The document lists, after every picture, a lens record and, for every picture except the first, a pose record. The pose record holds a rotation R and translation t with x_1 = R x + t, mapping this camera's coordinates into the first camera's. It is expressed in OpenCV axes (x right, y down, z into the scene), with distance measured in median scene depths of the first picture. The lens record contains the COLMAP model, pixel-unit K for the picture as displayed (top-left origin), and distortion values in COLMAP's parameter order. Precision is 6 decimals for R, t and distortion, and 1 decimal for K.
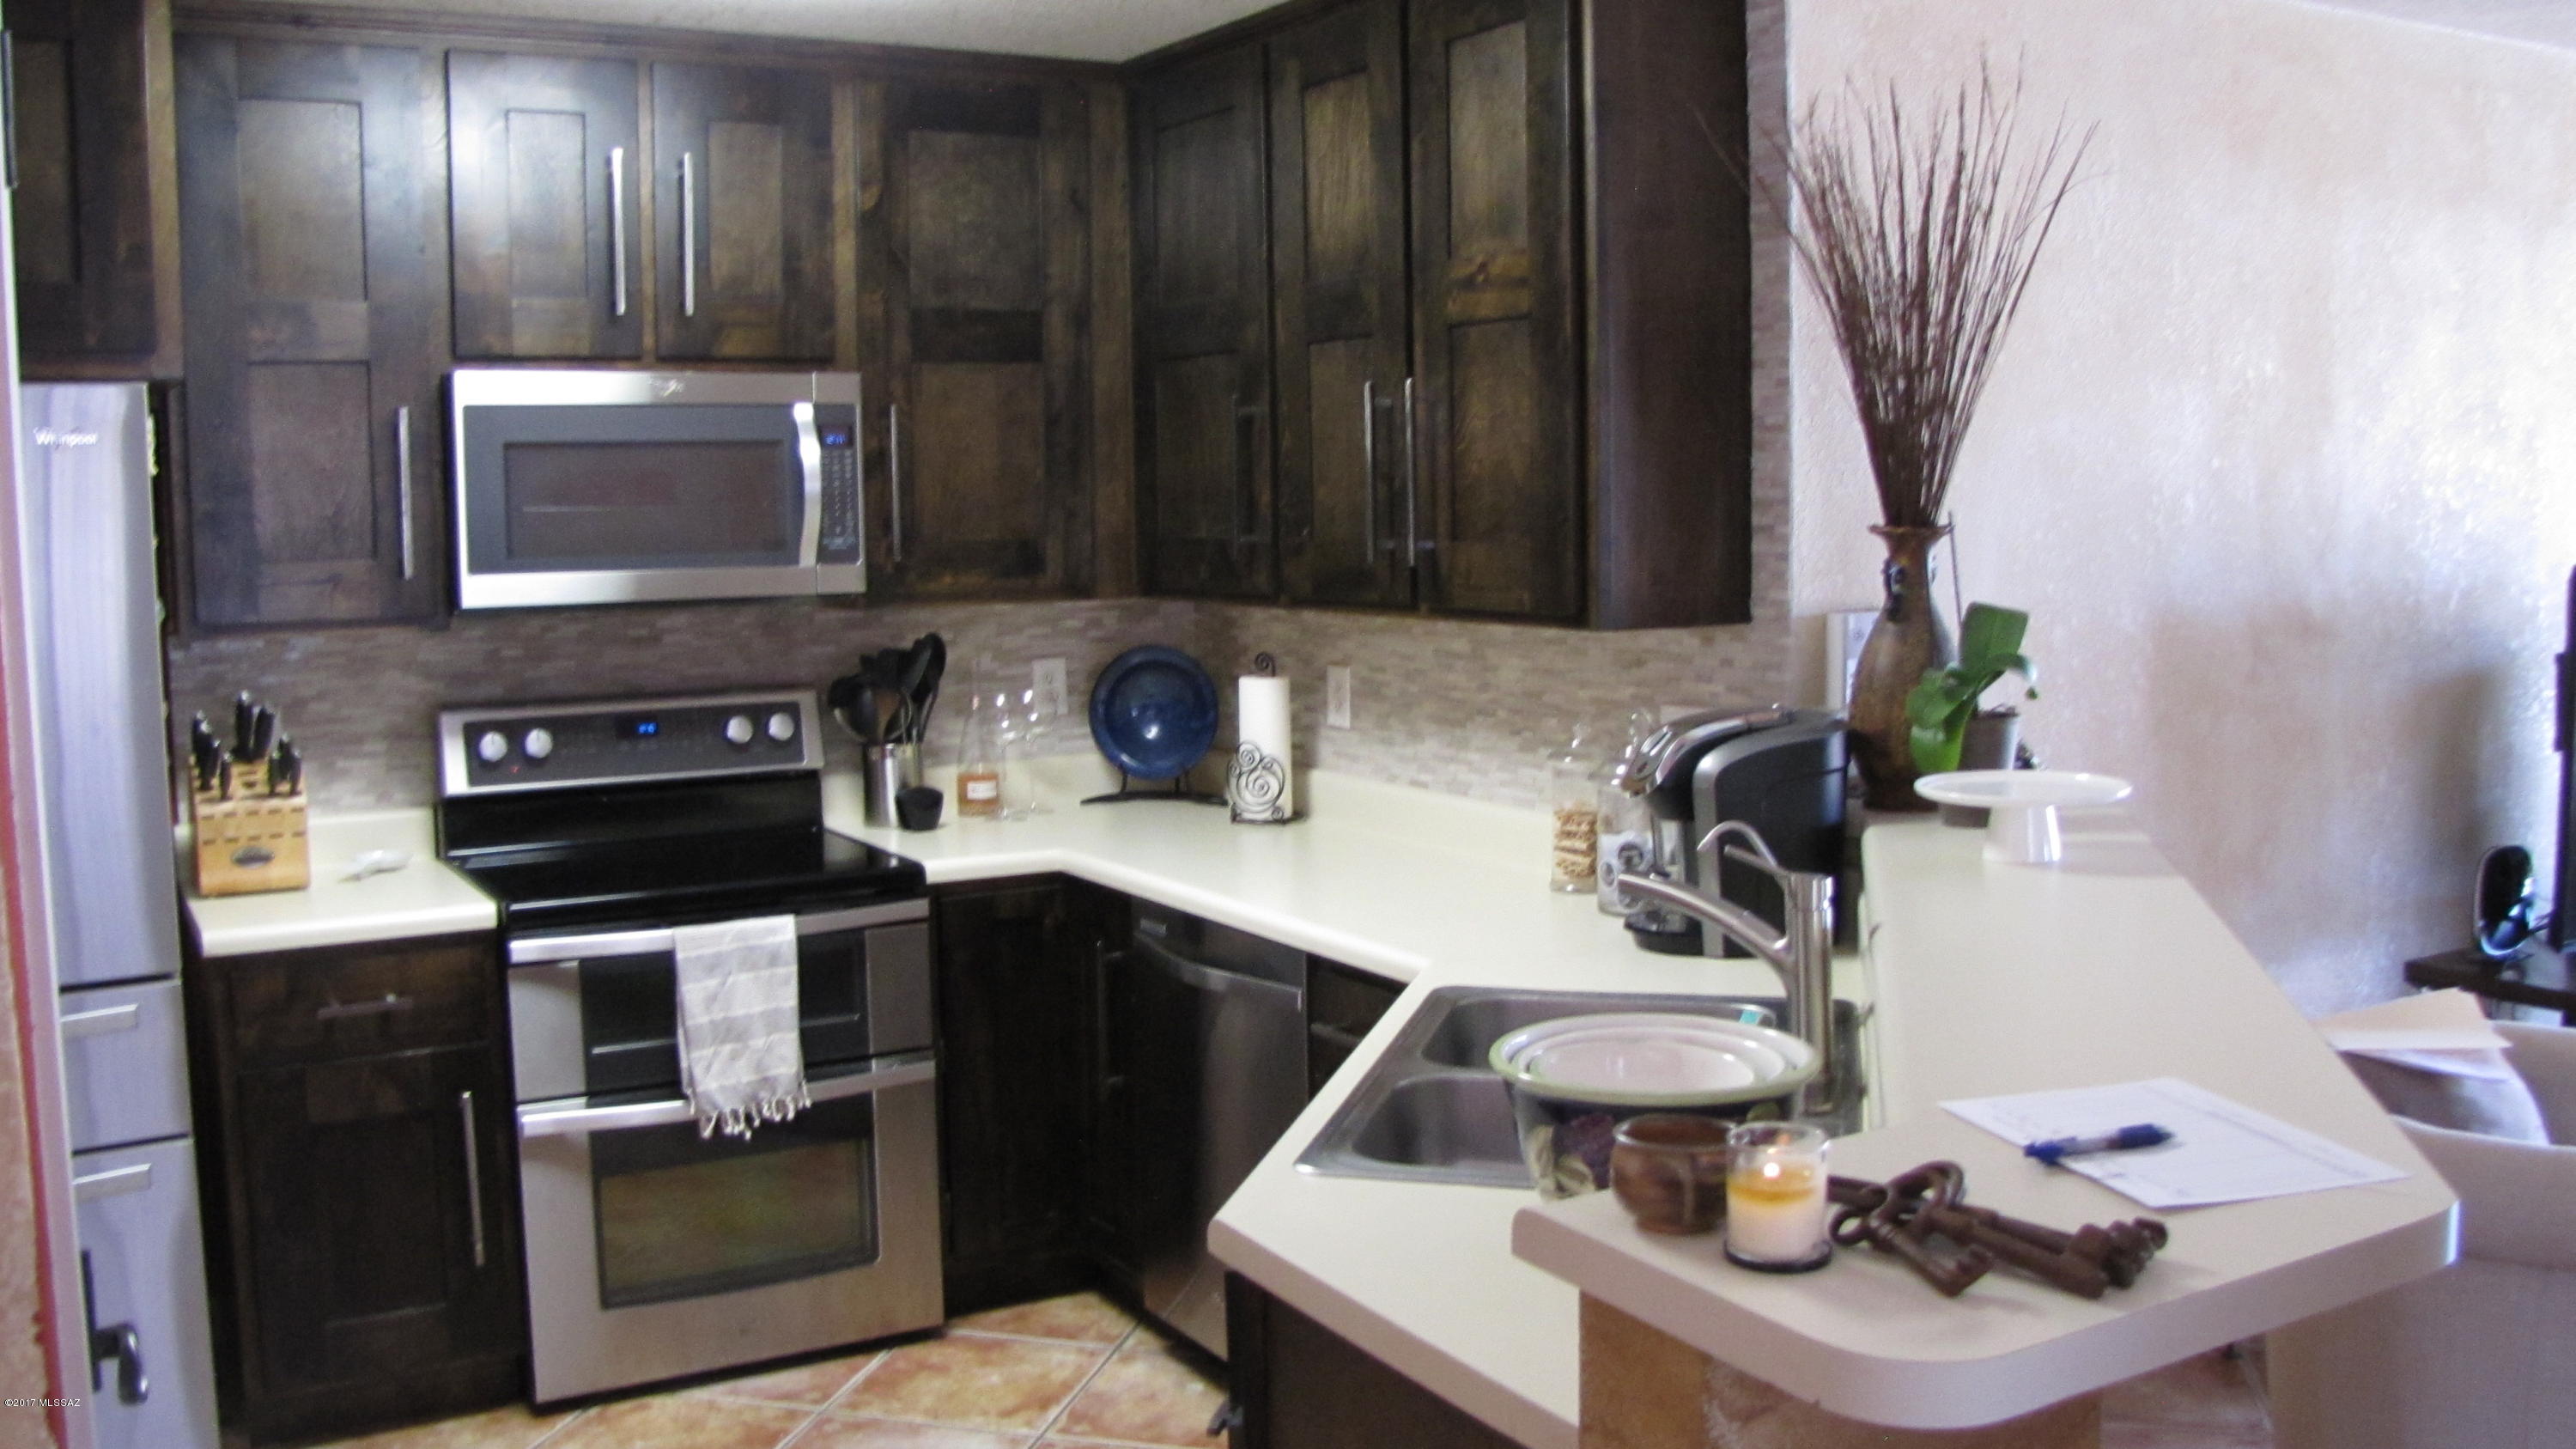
lens RADIAL K [[2266.6, 0, 1288.0], [0, 2266.6, 724.5], [0, 0, 1]] dist [-0.123172, -0.001470]
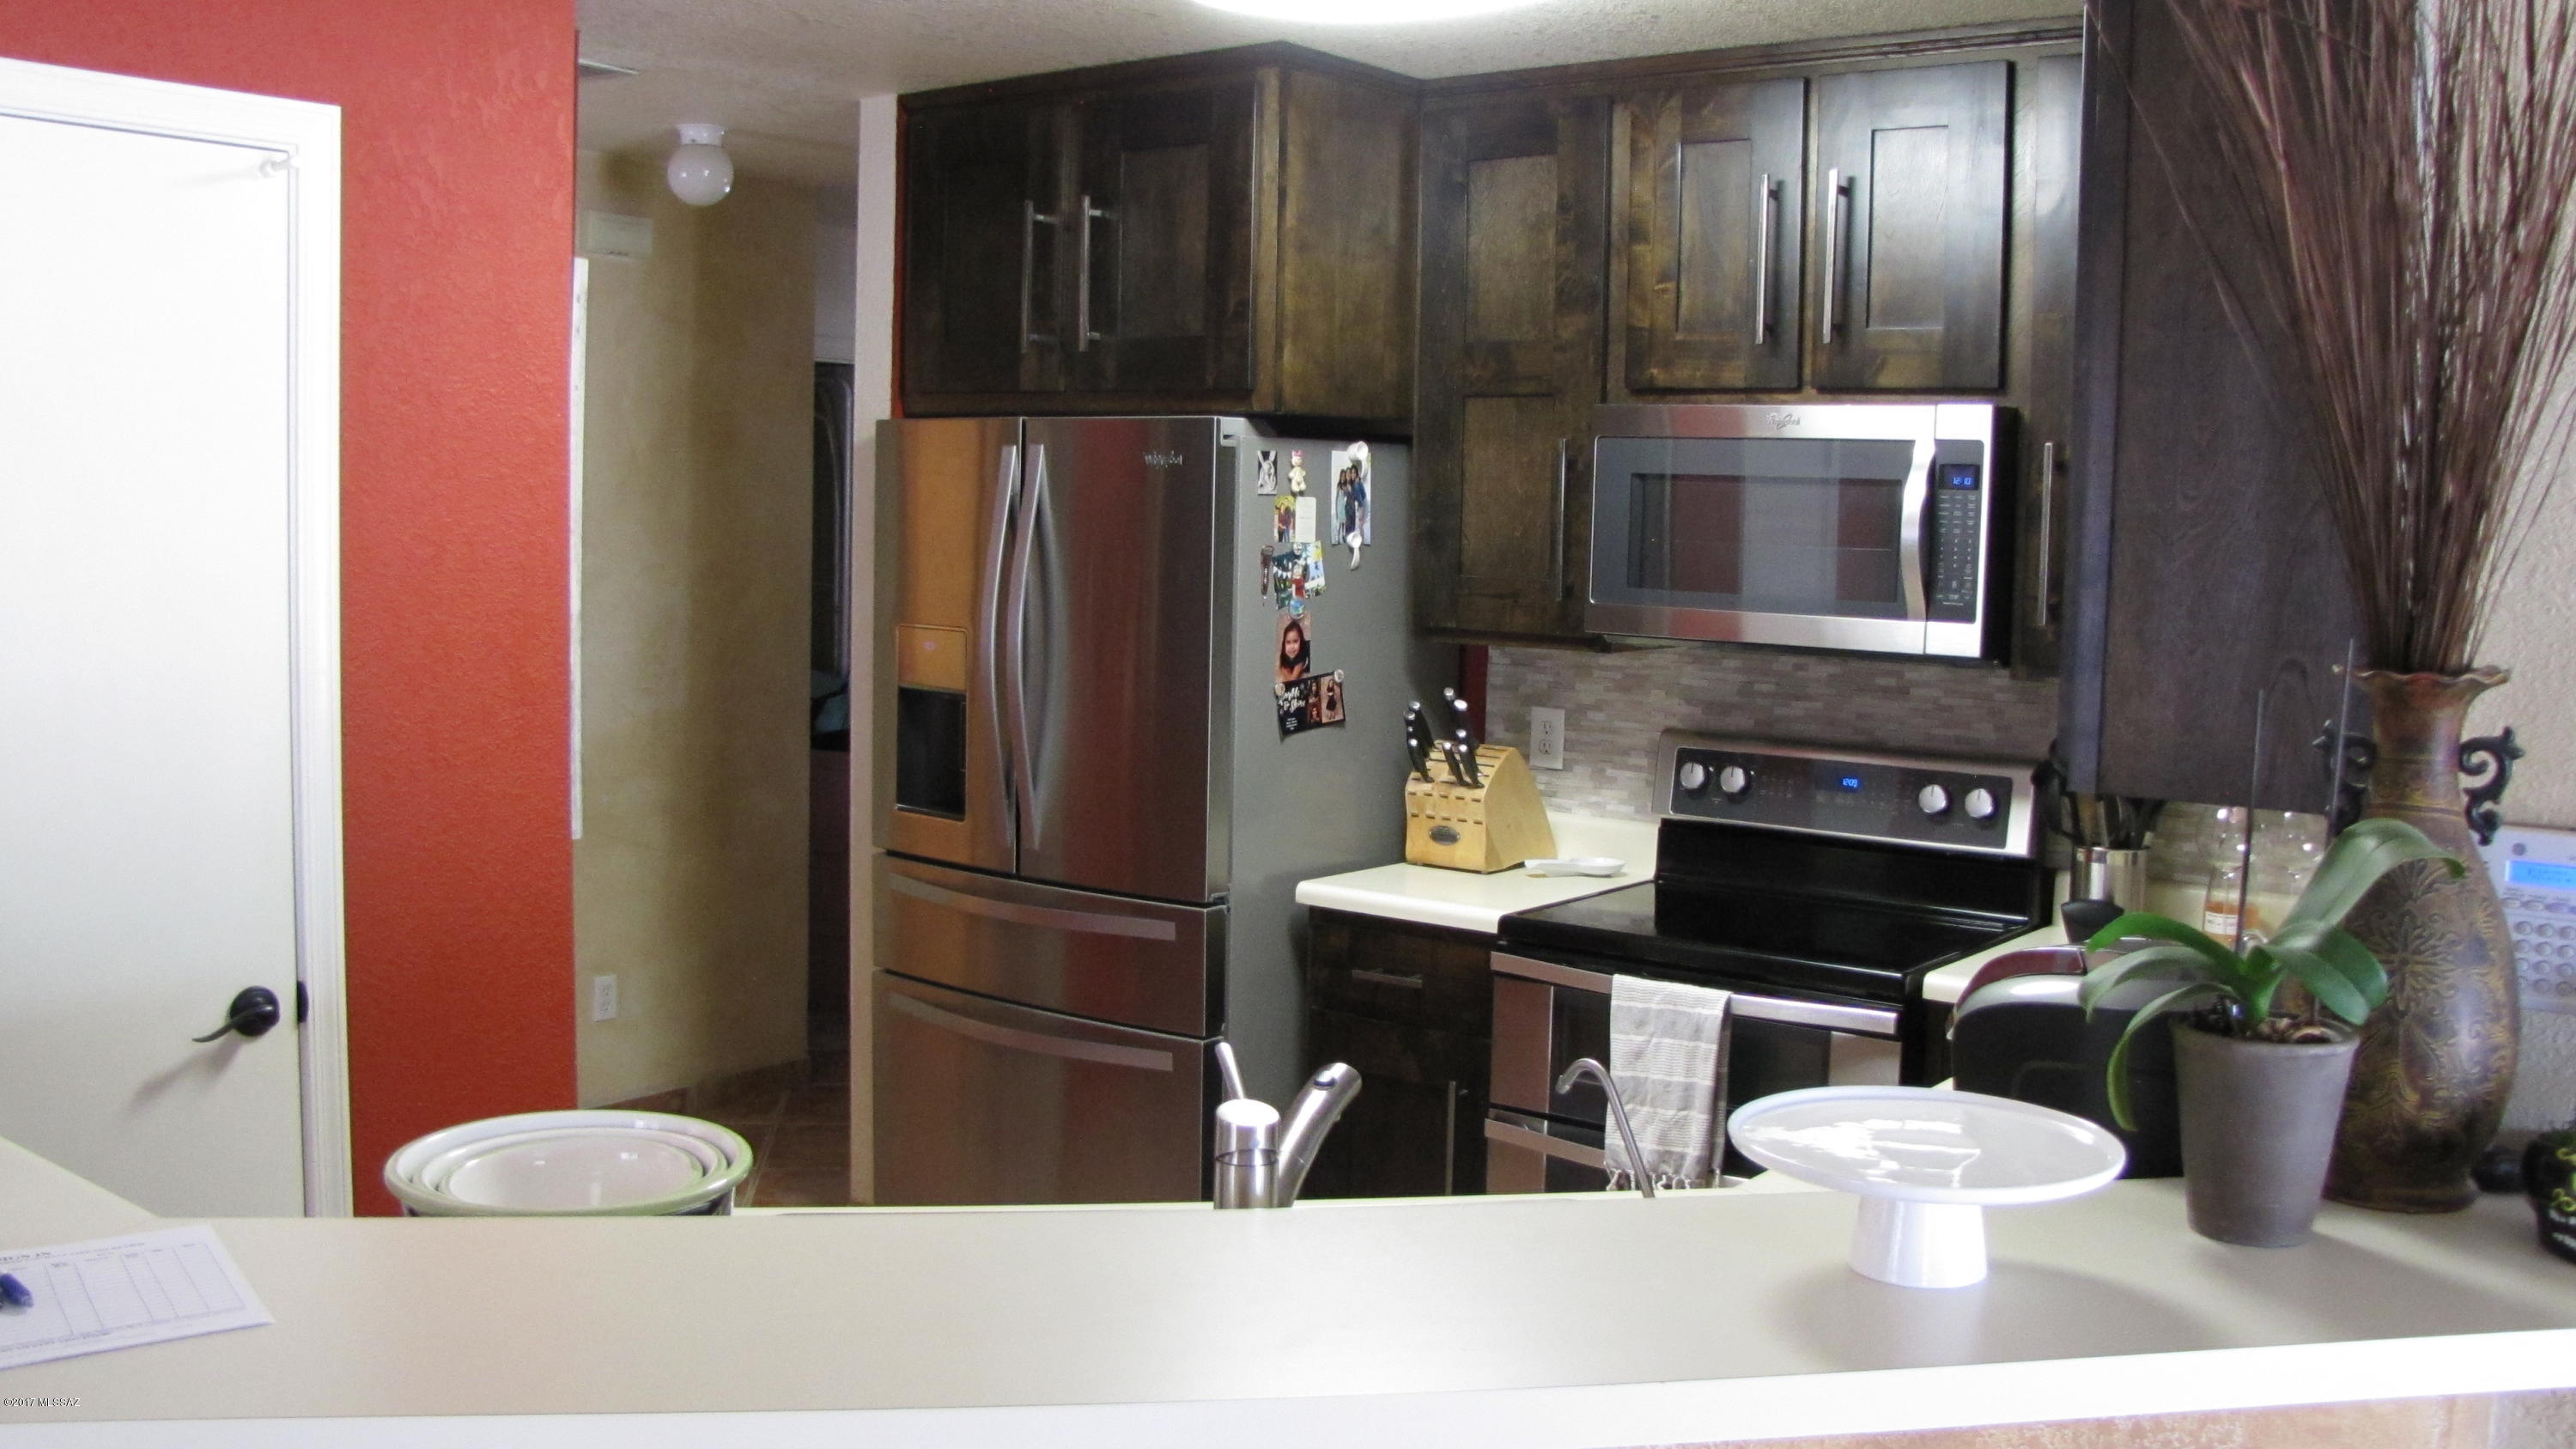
lens RADIAL K [[2266.6, 0, 1288.0], [0, 2266.6, 724.5], [0, 0, 1]] dist [-0.123172, -0.001470]
pose [[0.381447, 0.112227, -0.917553, 0.504141], [-0.127439, 0.989509, 0.068049, -0.058569], [0.915564, 0.090975, 0.391748, 0.428191]]
